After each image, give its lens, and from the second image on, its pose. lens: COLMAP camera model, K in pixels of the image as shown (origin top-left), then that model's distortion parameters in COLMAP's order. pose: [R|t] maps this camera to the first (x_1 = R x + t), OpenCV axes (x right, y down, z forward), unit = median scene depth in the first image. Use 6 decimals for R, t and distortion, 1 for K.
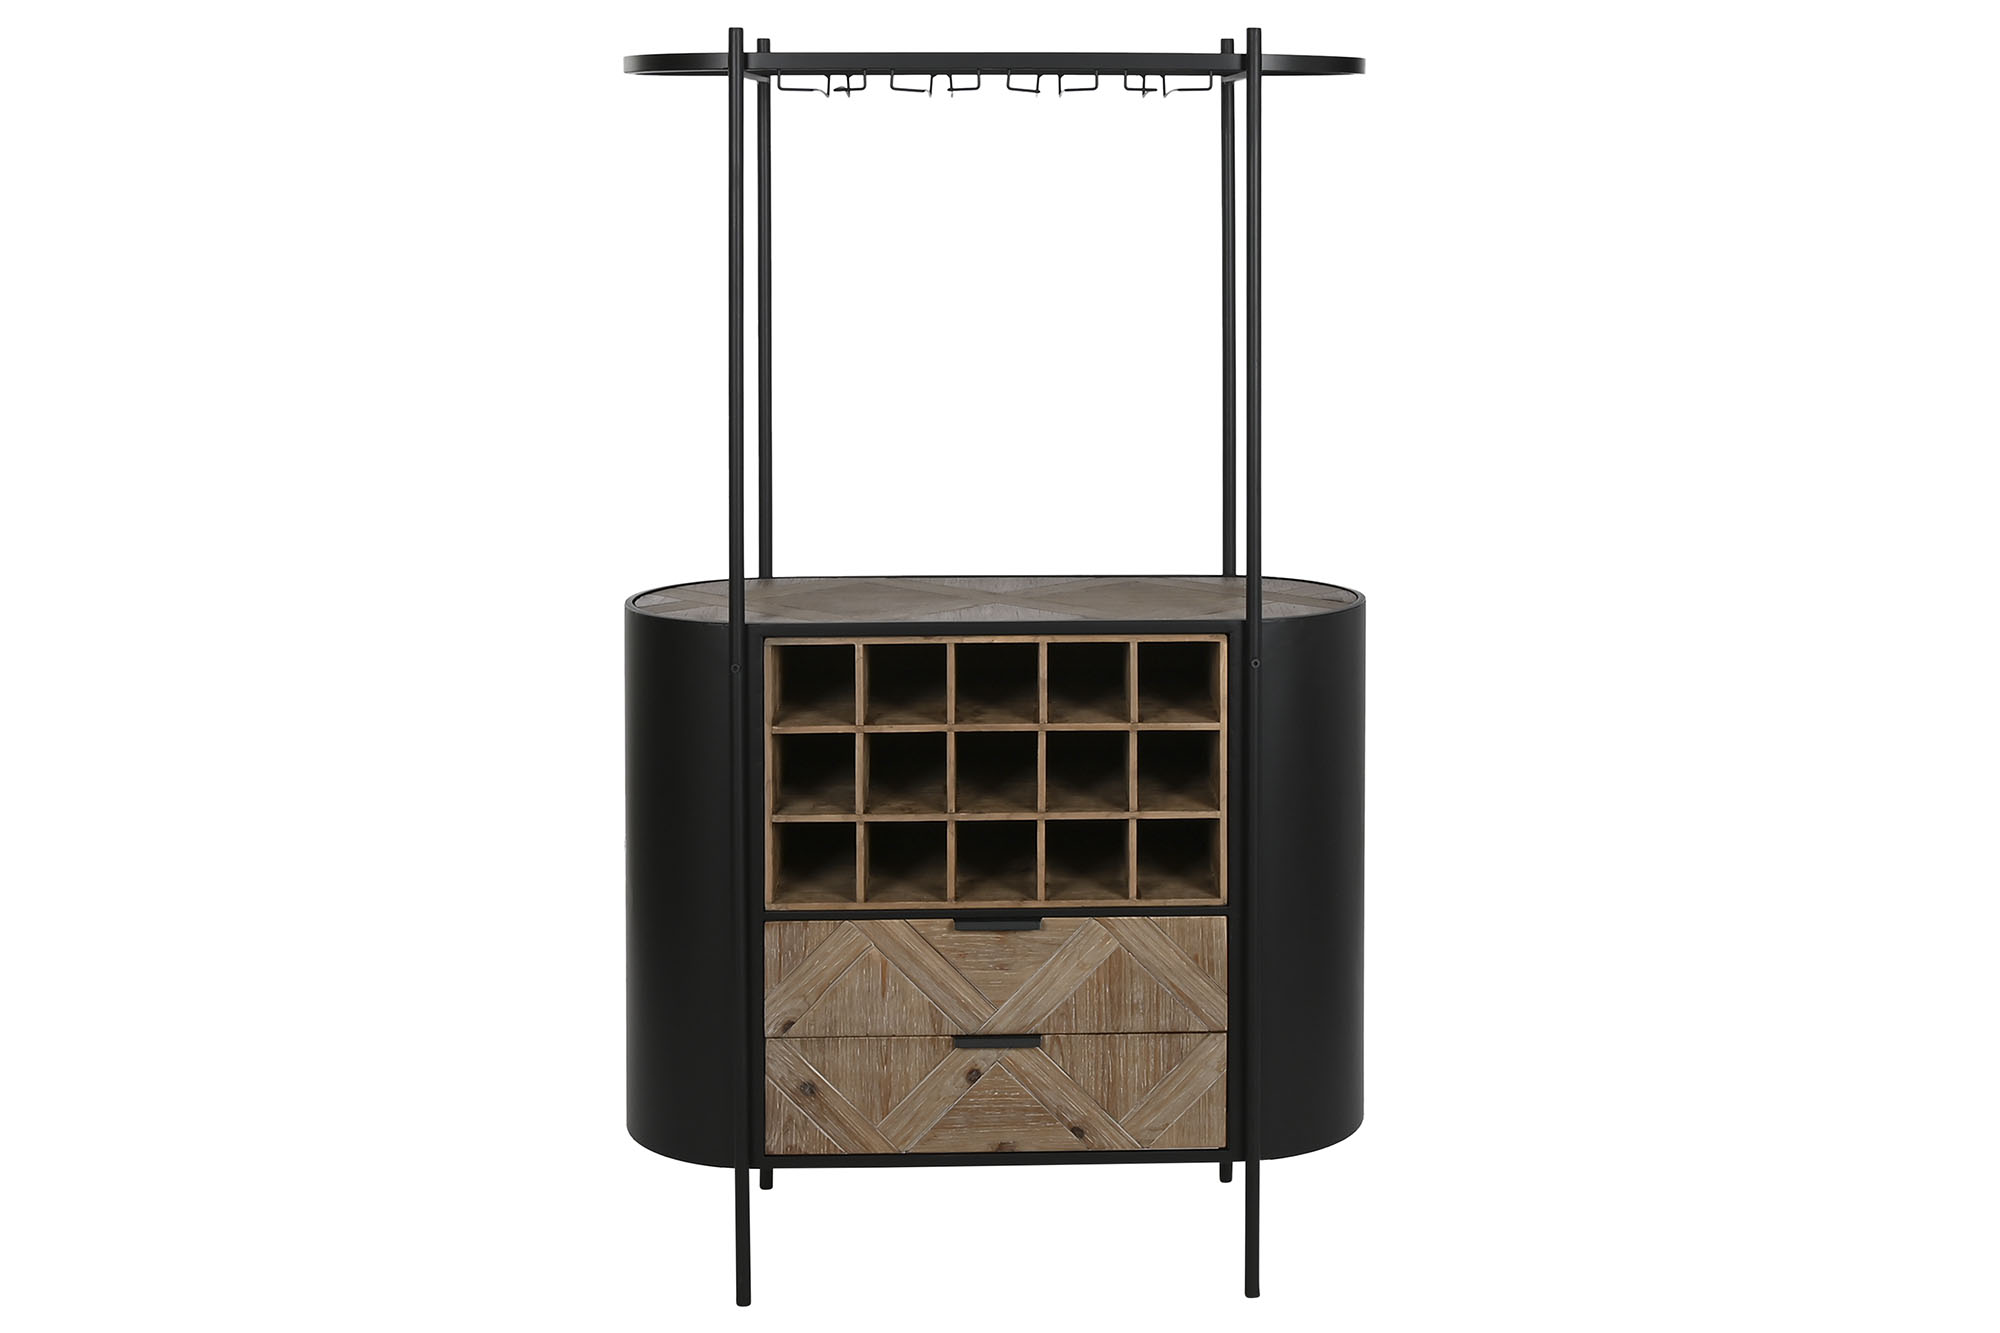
lens RADIAL K [[2787.9, 0, 1018.8], [0, 2787.9, 577.4], [0, 0, 1]] dist [-0.178144, 0.000000]
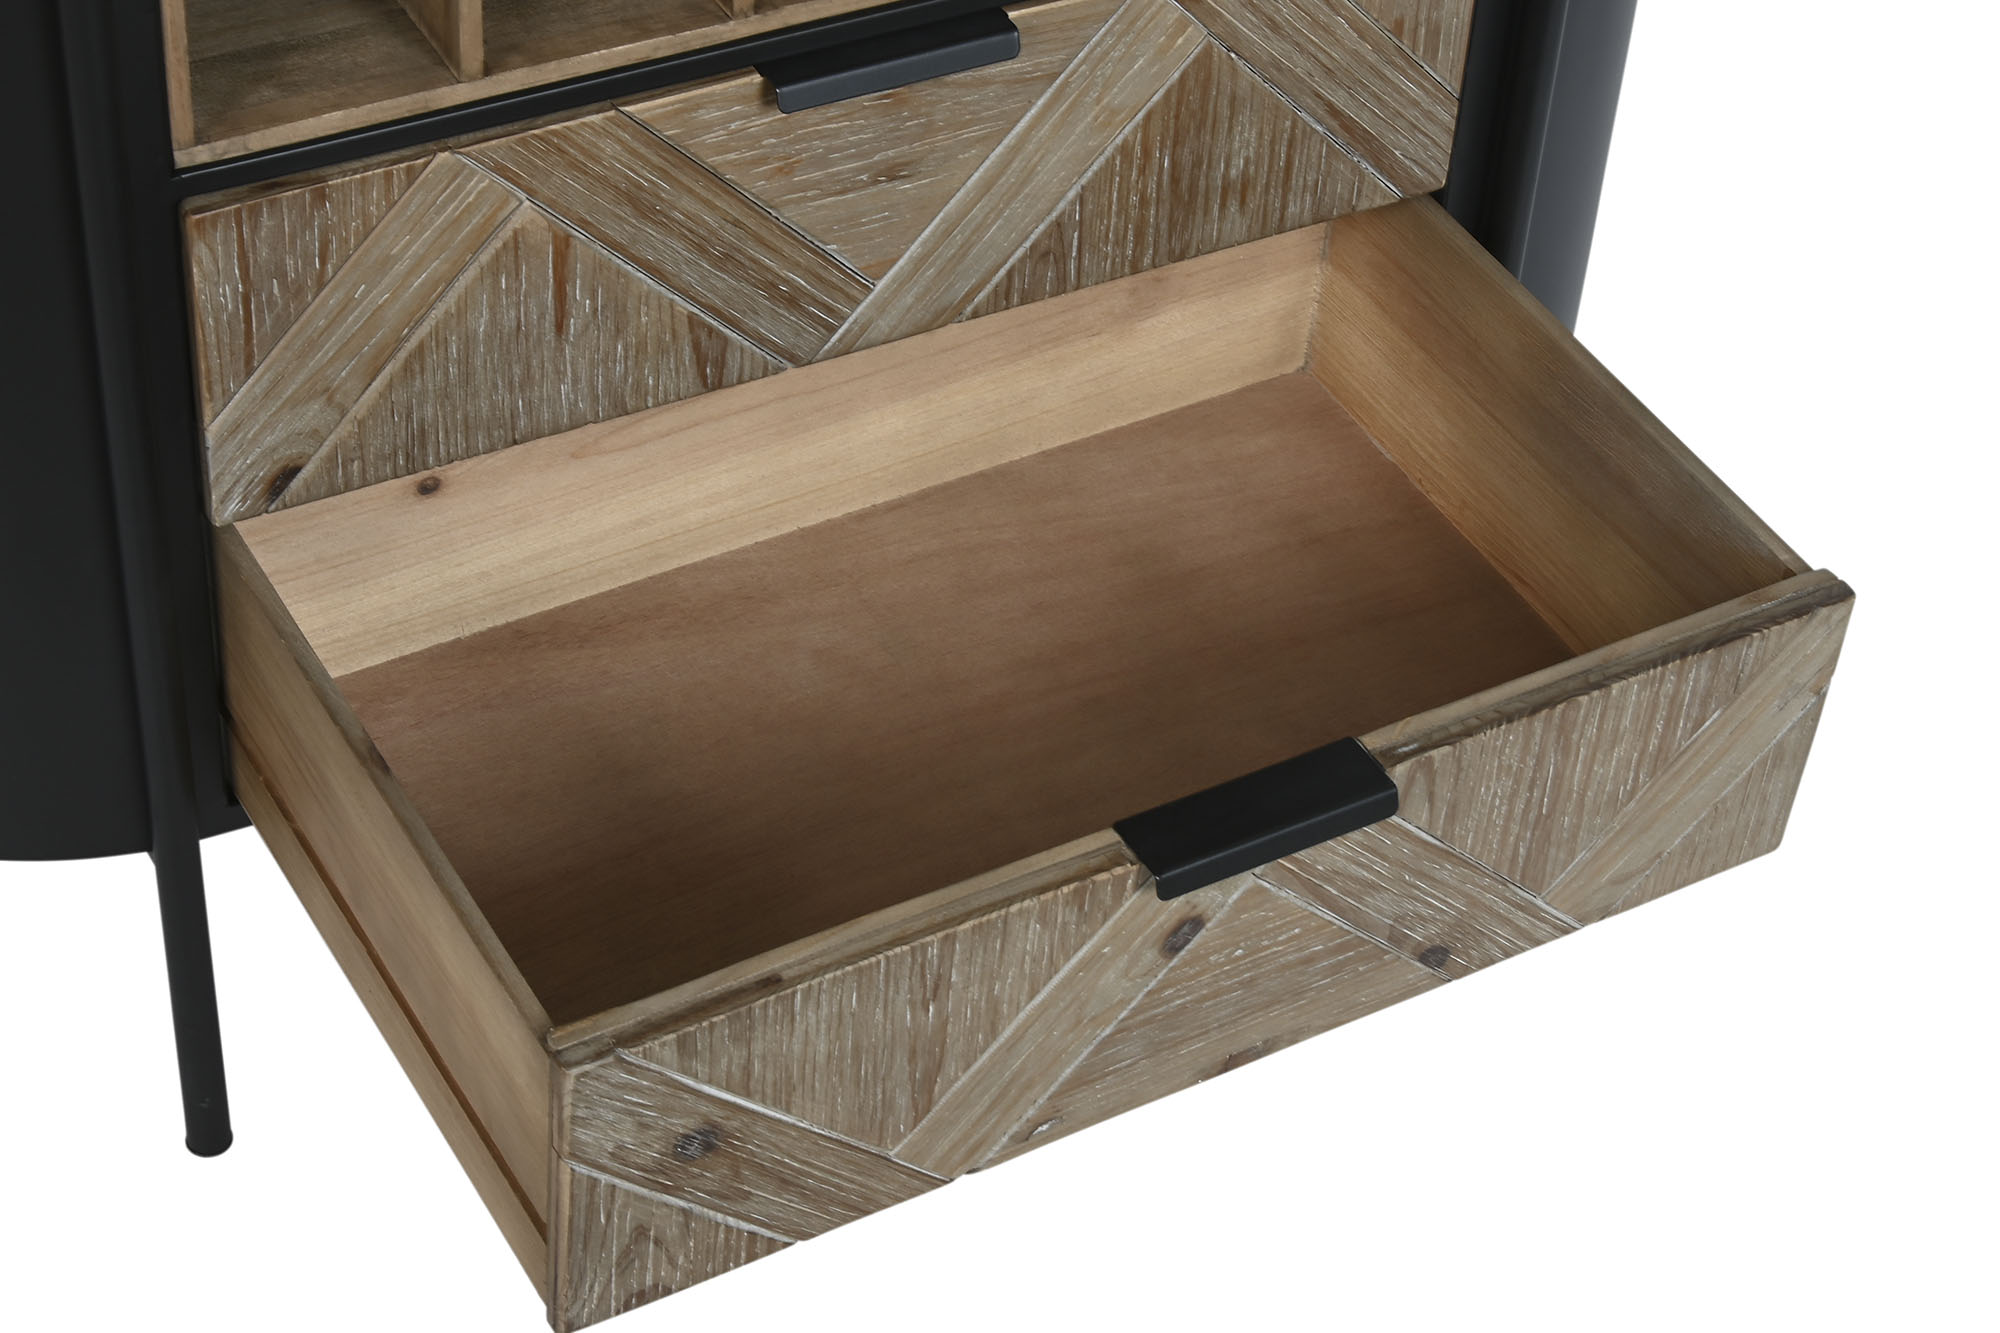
lens RADIAL K [[3904.5, 0, 995.4], [0, 3904.5, 669.7], [0, 0, 1]] dist [0.028860, 0.000000]
pose [[0.944857, -0.175713, 0.276351, -0.124609], [-0.026324, 0.800382, 0.598912, -0.082678], [-0.326423, -0.573161, 0.751621, 0.588636]]
